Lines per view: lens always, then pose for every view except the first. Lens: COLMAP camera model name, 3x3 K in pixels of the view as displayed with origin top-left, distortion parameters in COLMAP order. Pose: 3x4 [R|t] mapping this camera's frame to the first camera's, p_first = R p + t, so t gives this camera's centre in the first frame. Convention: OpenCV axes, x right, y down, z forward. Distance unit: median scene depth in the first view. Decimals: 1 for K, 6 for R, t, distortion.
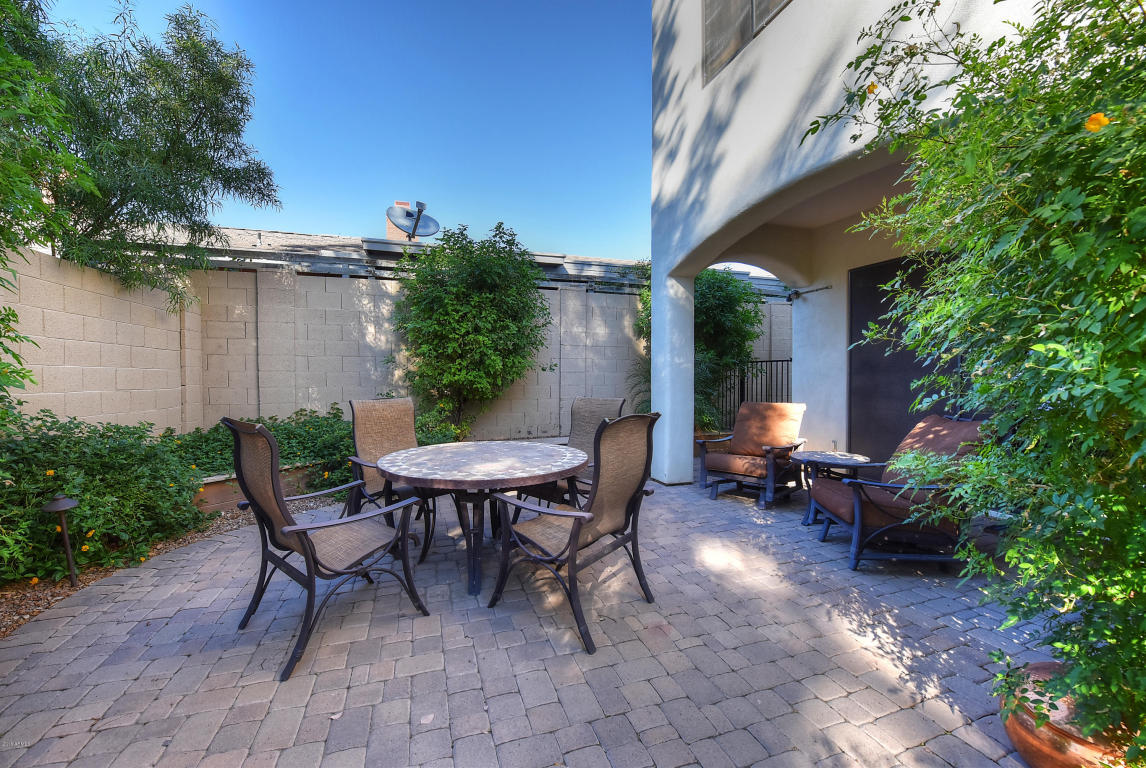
lens RADIAL K [[460.0, 0, 573.5], [0, 460.0, 383.4], [0, 0, 1]] dist [-0.018034, -0.001247]
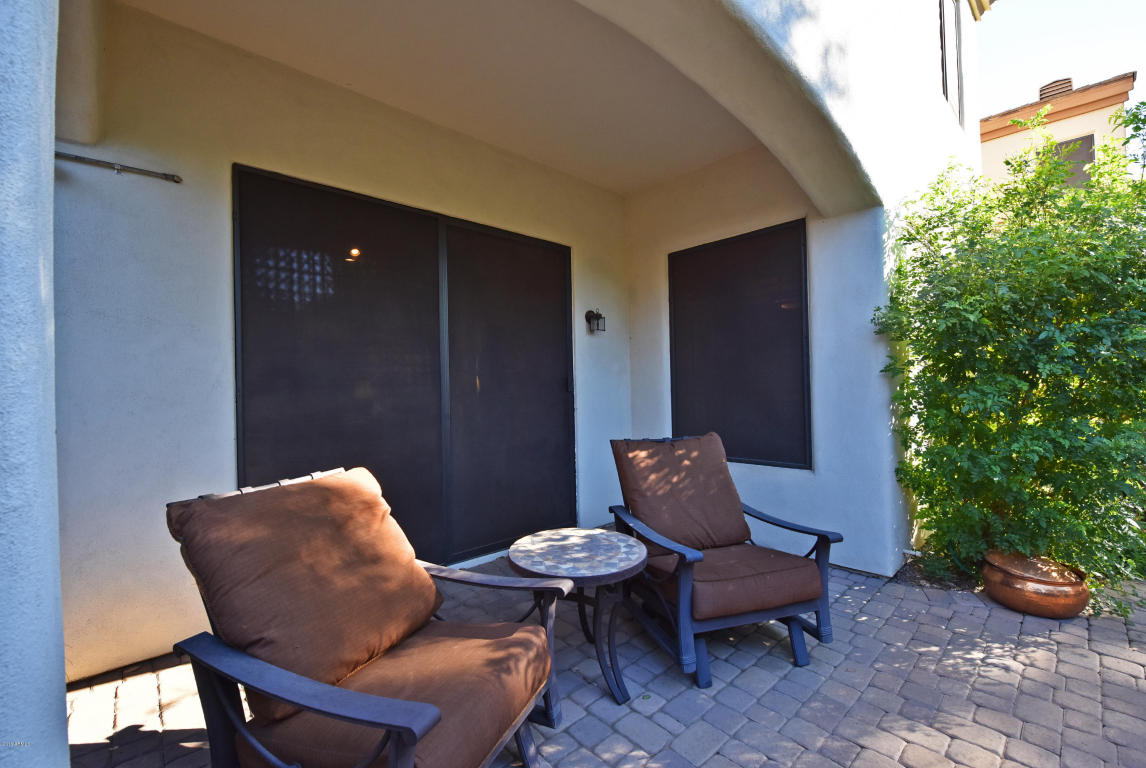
lens RADIAL K [[460.0, 0, 571.5], [0, 460.0, 381.5], [0, 0, 1]] dist [-0.018034, -0.001247]
pose [[-0.405683, 0.002567, 0.914010, 0.130584], [0.015094, 0.999879, 0.003891, -0.064738], [-0.913889, 0.015375, -0.405672, 2.122832]]
